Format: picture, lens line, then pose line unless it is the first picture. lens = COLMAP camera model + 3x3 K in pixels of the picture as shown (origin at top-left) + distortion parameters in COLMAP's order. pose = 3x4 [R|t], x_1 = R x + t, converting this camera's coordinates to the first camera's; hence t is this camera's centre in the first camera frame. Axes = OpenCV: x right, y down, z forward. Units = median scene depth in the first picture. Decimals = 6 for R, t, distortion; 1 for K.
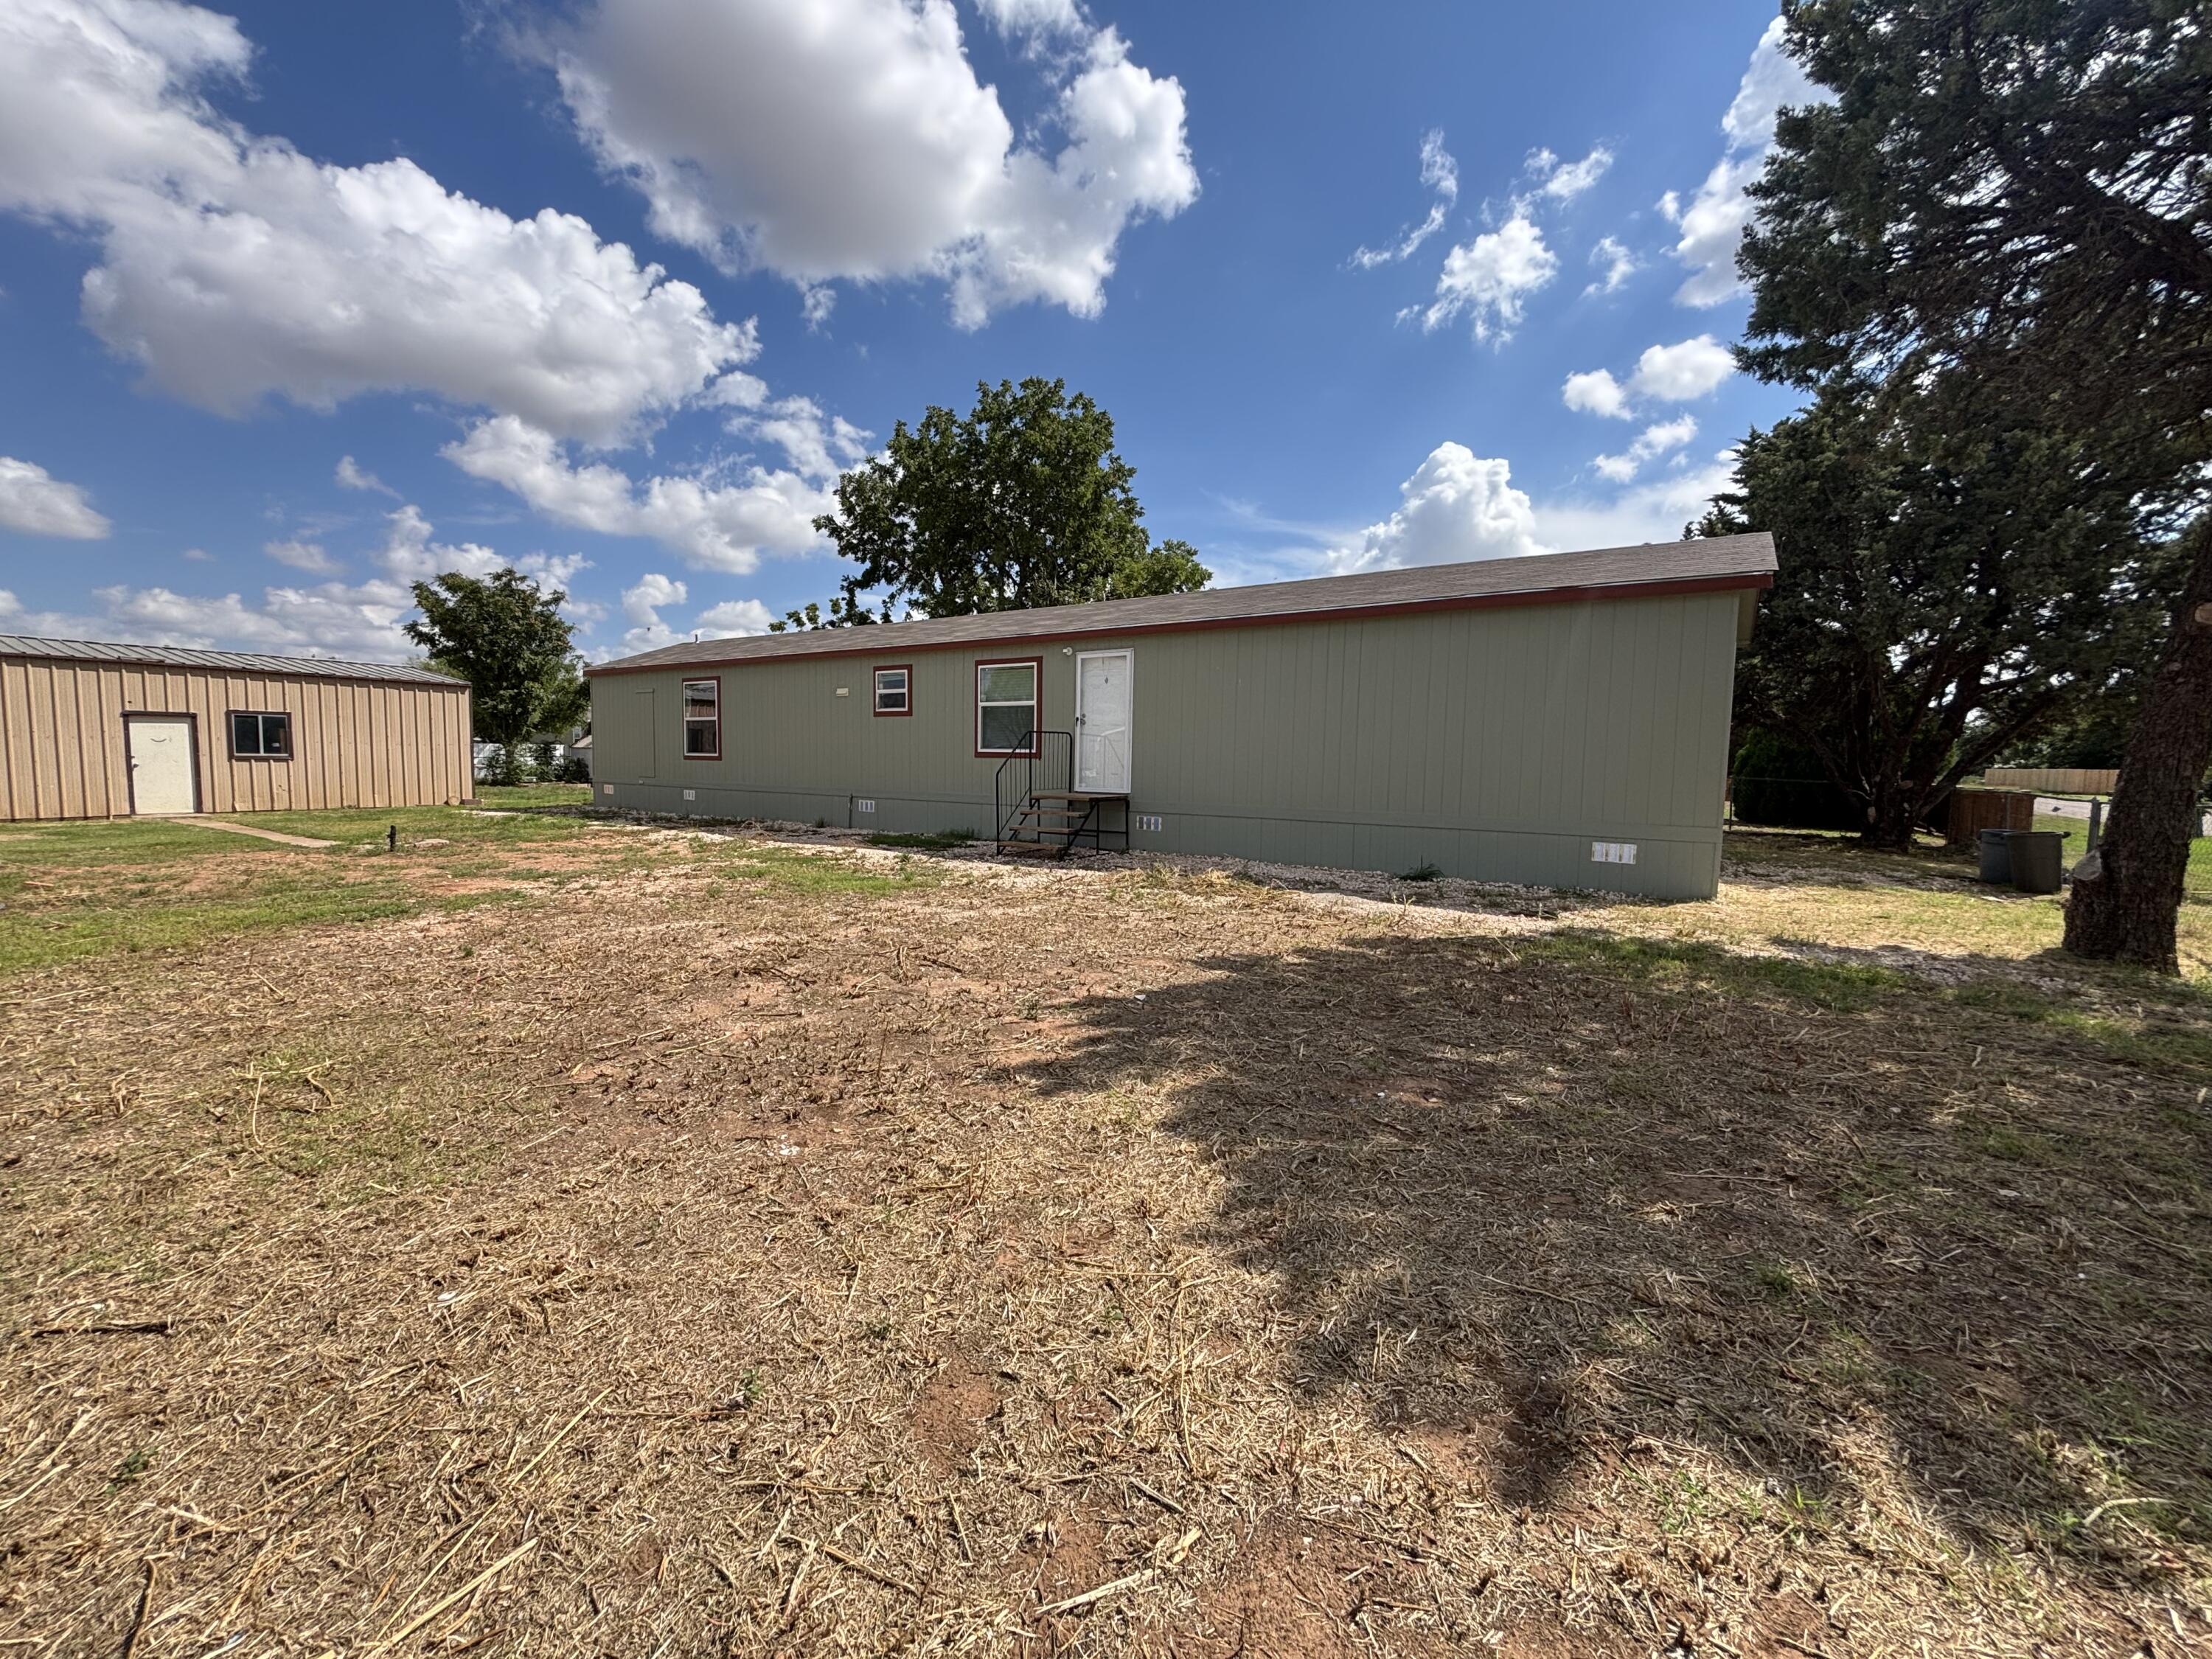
lens RADIAL K [[908.6, 0, 1157.9], [0, 908.6, 850.6], [0, 0, 1]] dist [-0.026043, -0.000180]
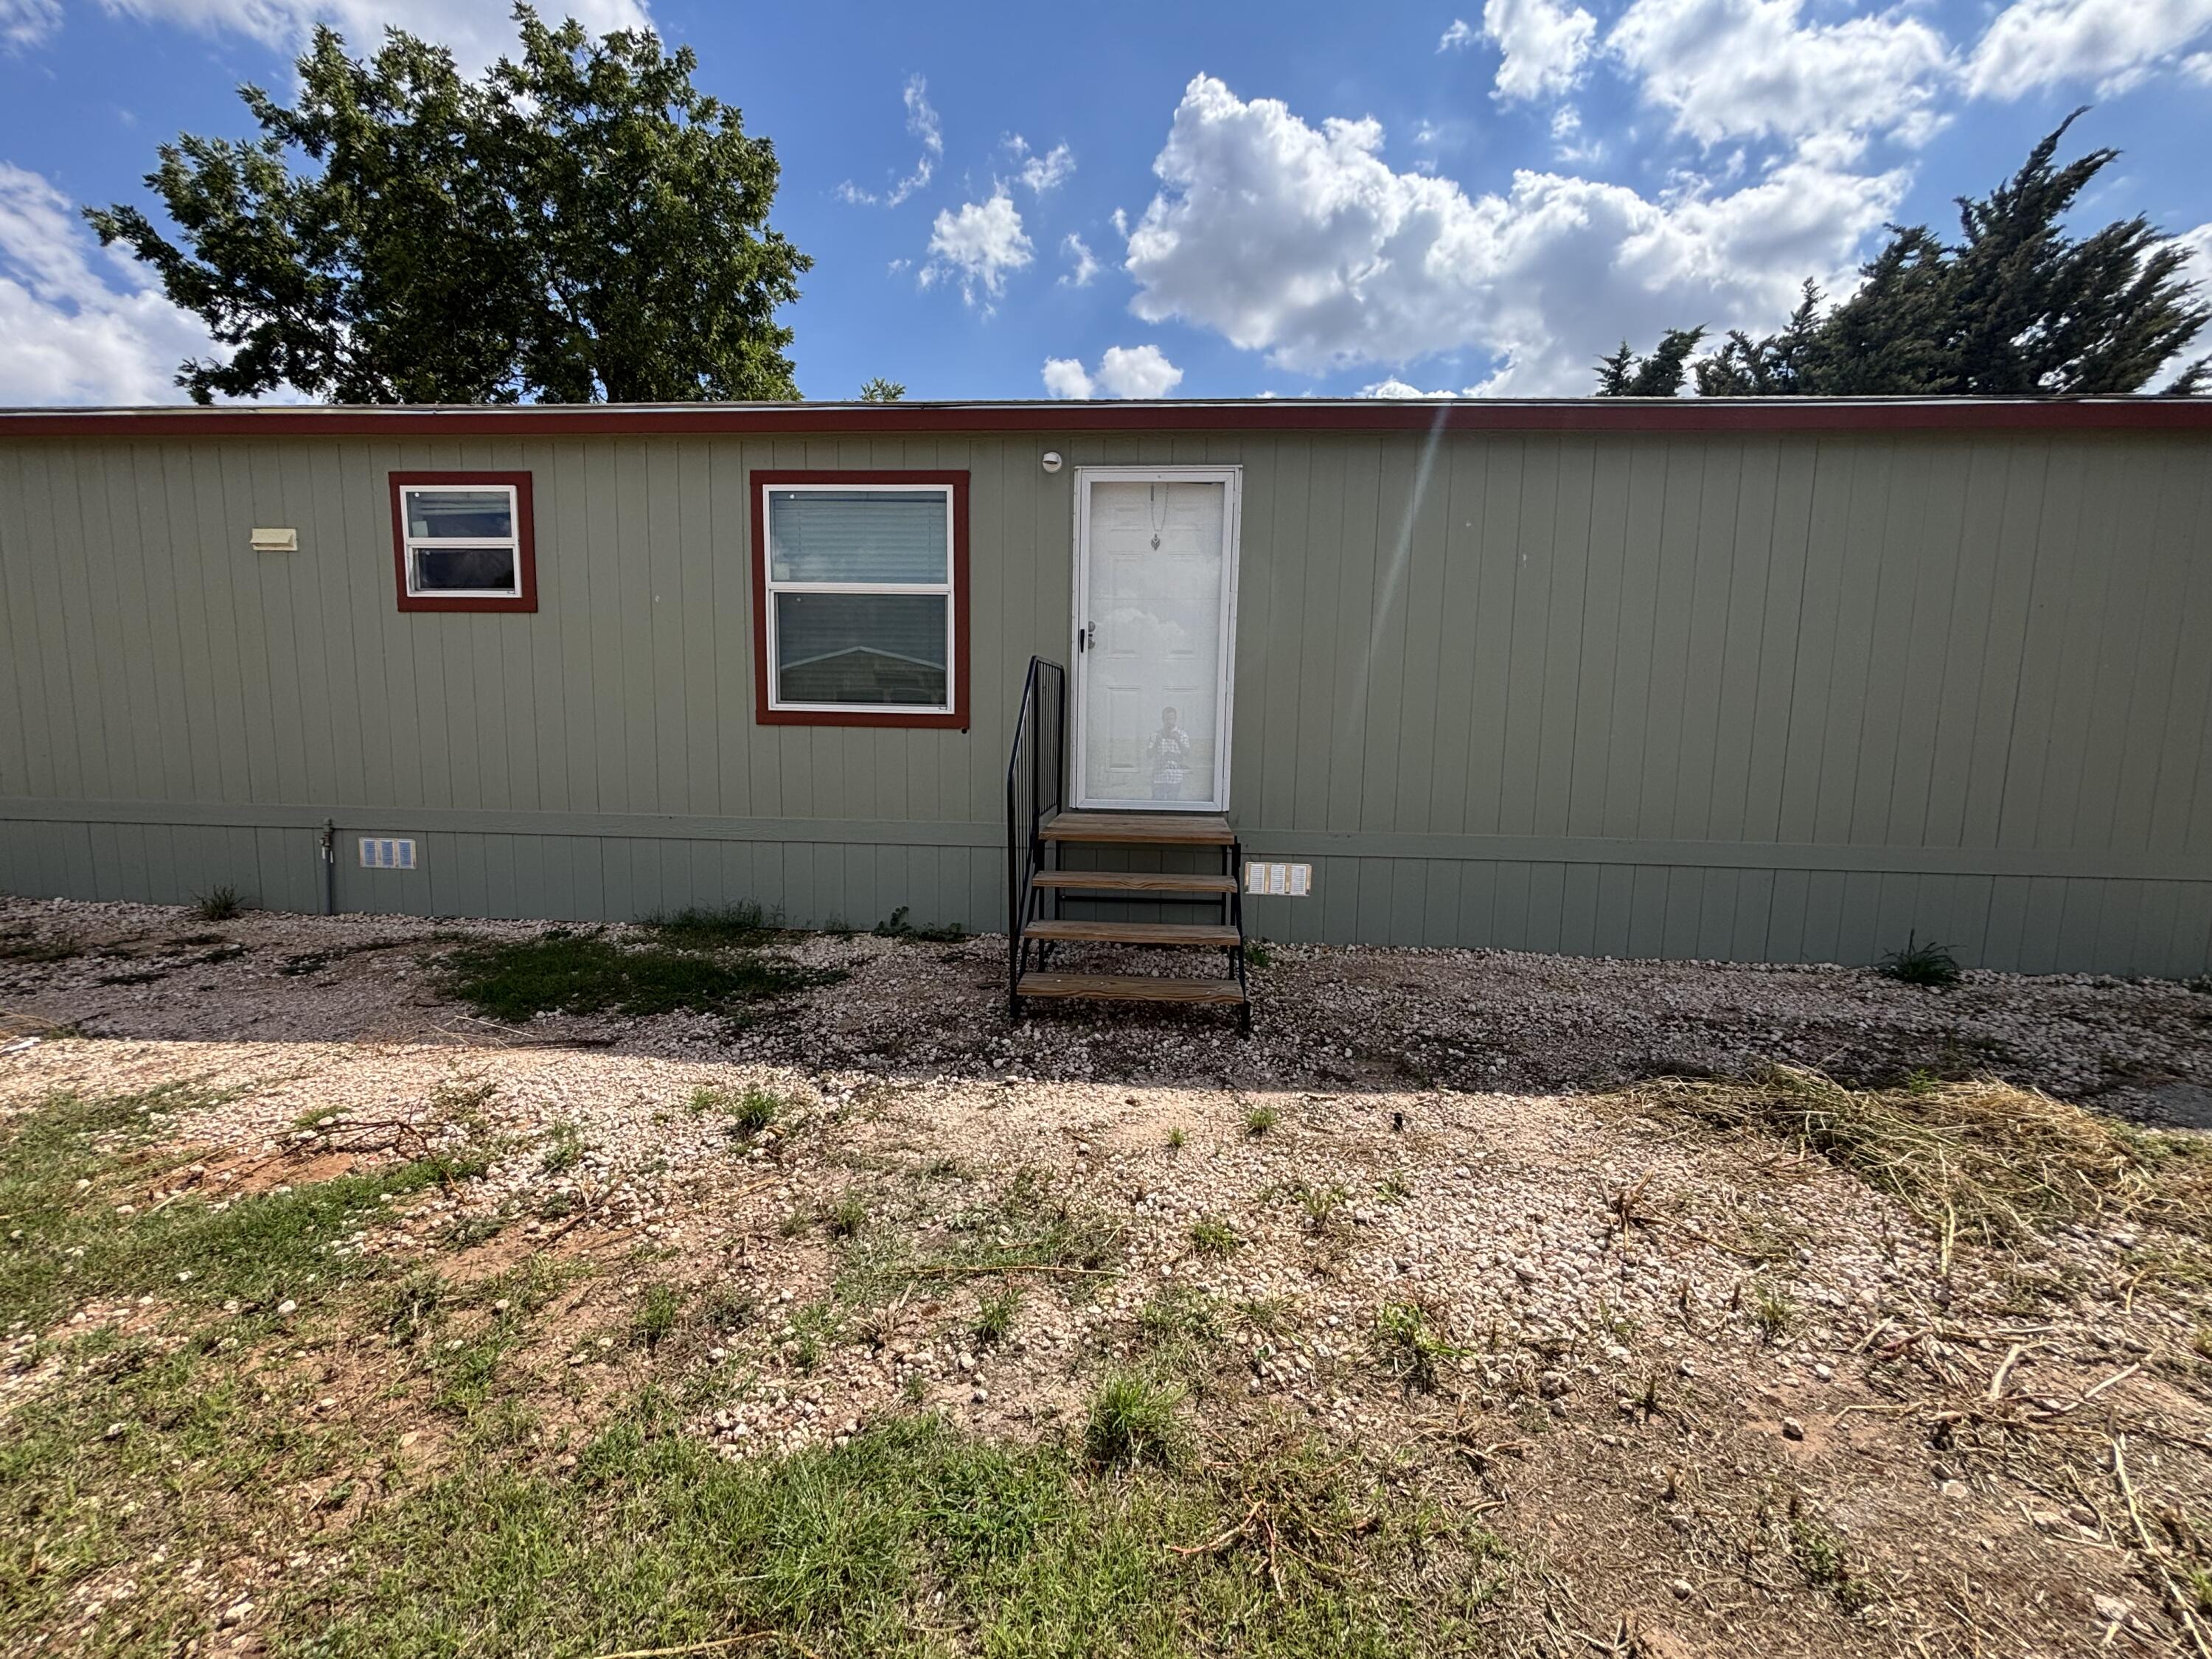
lens RADIAL K [[887.3, 0, 1104.1], [0, 887.3, 825.6], [0, 0, 1]] dist [-0.001325, -0.000483]
pose [[0.884719, -0.053513, 0.463042, -0.144247], [0.042655, 0.998515, 0.033898, -0.037759], [-0.464169, -0.010239, 0.885688, 0.340687]]
